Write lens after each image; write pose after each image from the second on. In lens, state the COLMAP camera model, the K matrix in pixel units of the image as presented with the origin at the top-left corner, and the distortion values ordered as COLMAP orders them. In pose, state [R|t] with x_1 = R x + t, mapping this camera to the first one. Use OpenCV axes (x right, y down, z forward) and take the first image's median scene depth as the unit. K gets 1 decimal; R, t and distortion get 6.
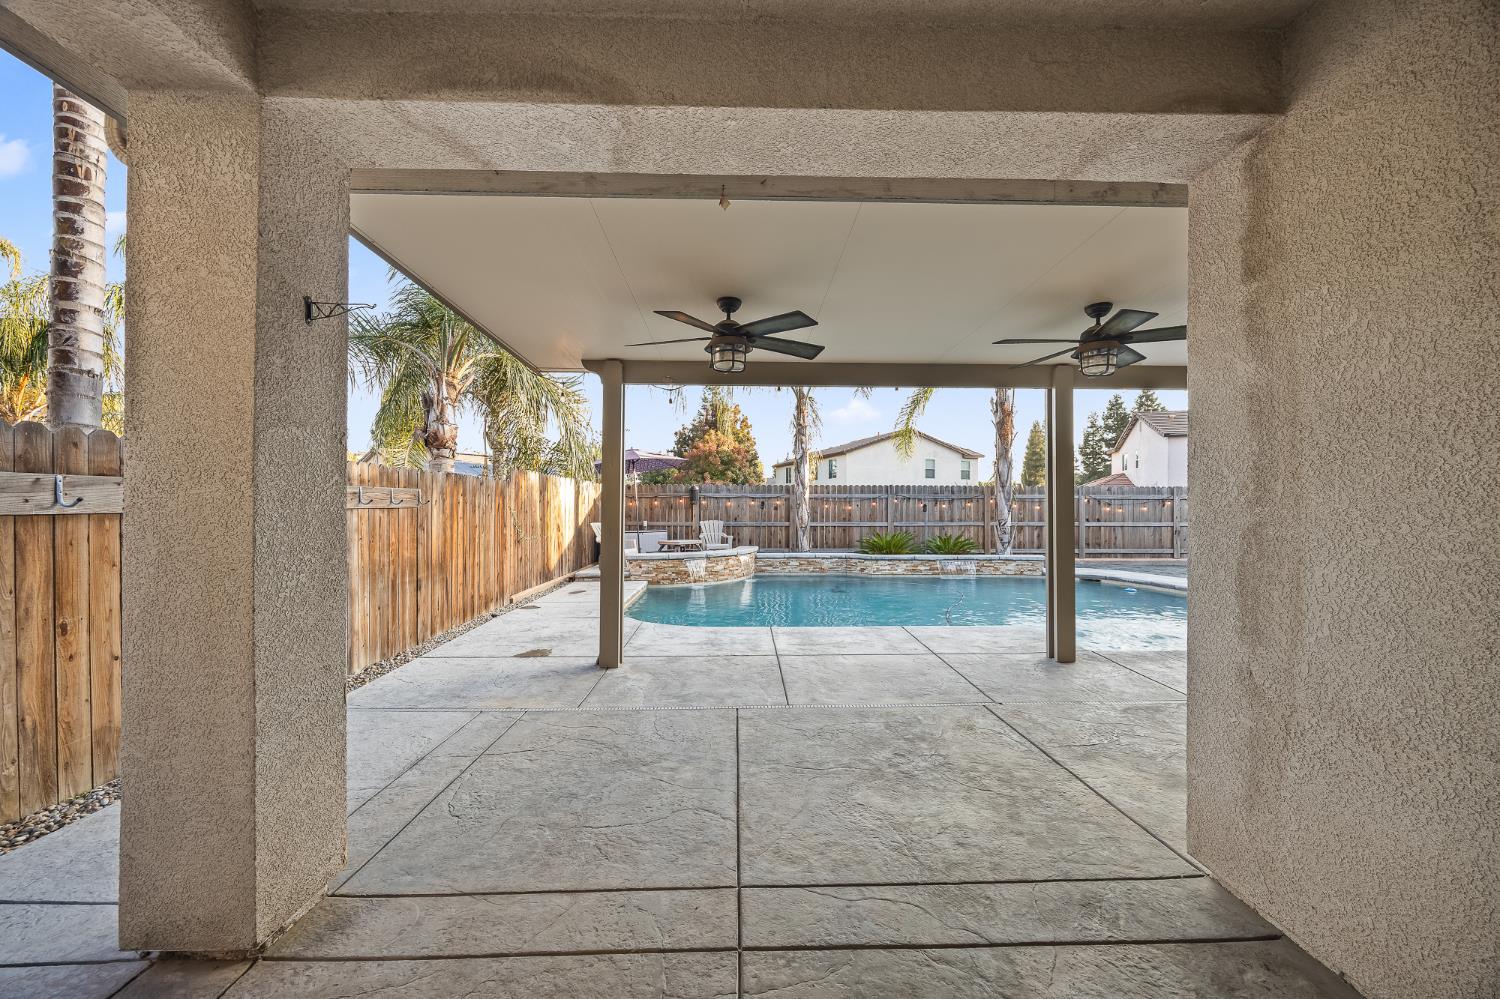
lens RADIAL K [[576.1, 0, 754.2], [0, 576.1, 505.8], [0, 0, 1]] dist [-0.002352, -0.000073]
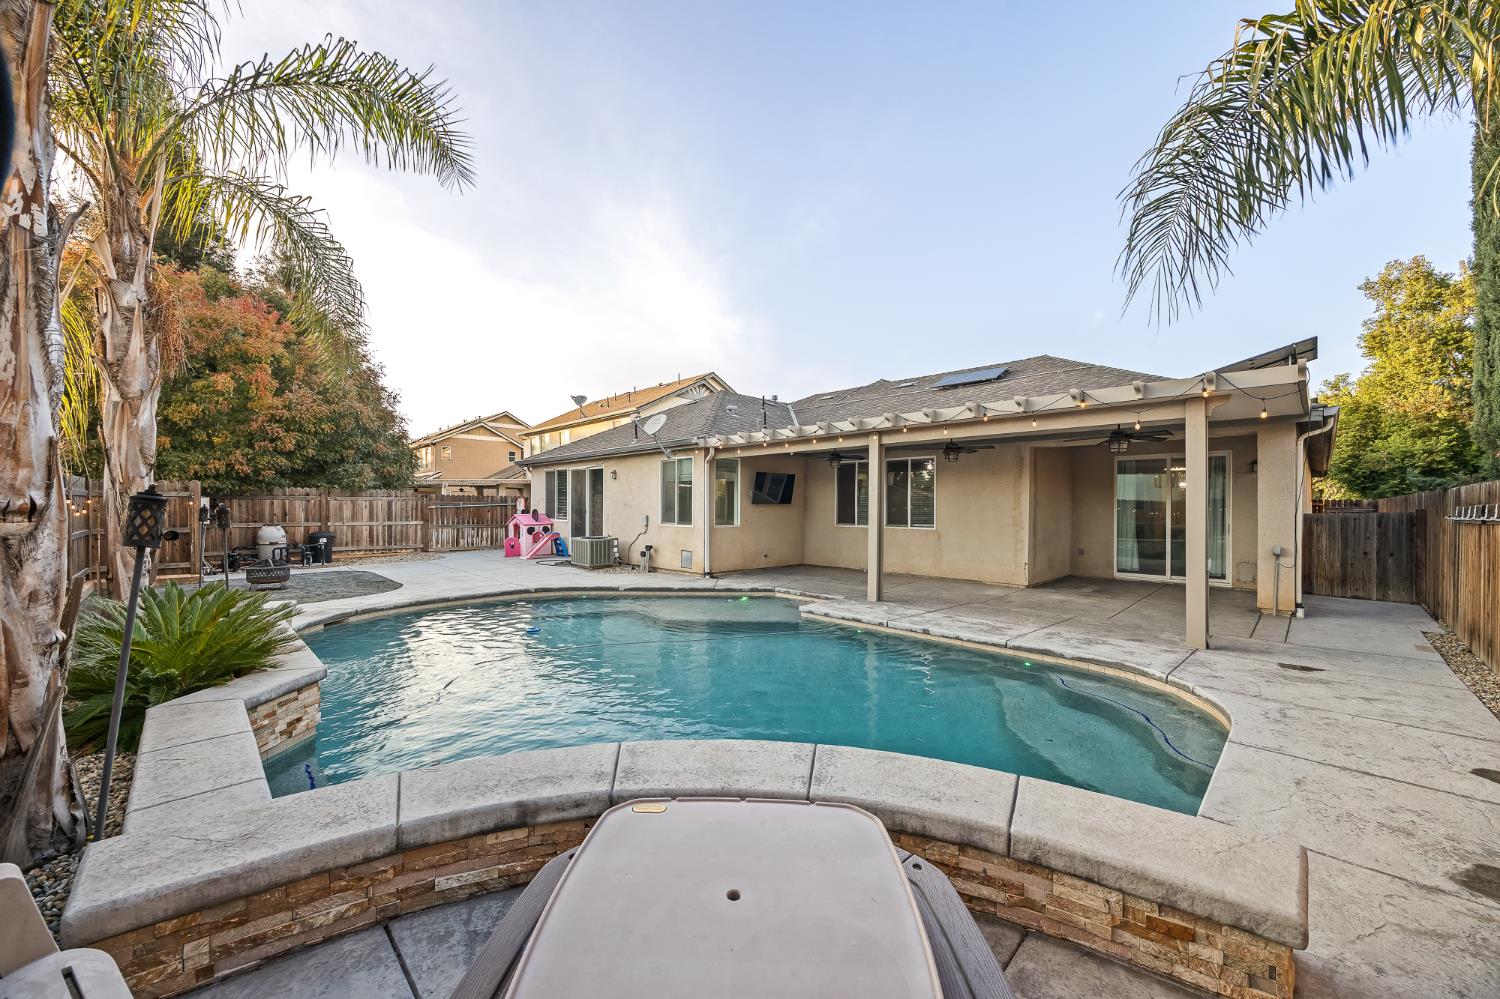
lens RADIAL K [[576.1, 0, 746.6], [0, 576.1, 504.8], [0, 0, 1]] dist [-0.002352, -0.000073]
pose [[-0.692246, -0.003336, 0.721654, -0.189939], [-0.009096, 0.999950, -0.004103, -0.004610], [-0.721605, -0.009405, -0.692242, 1.061957]]
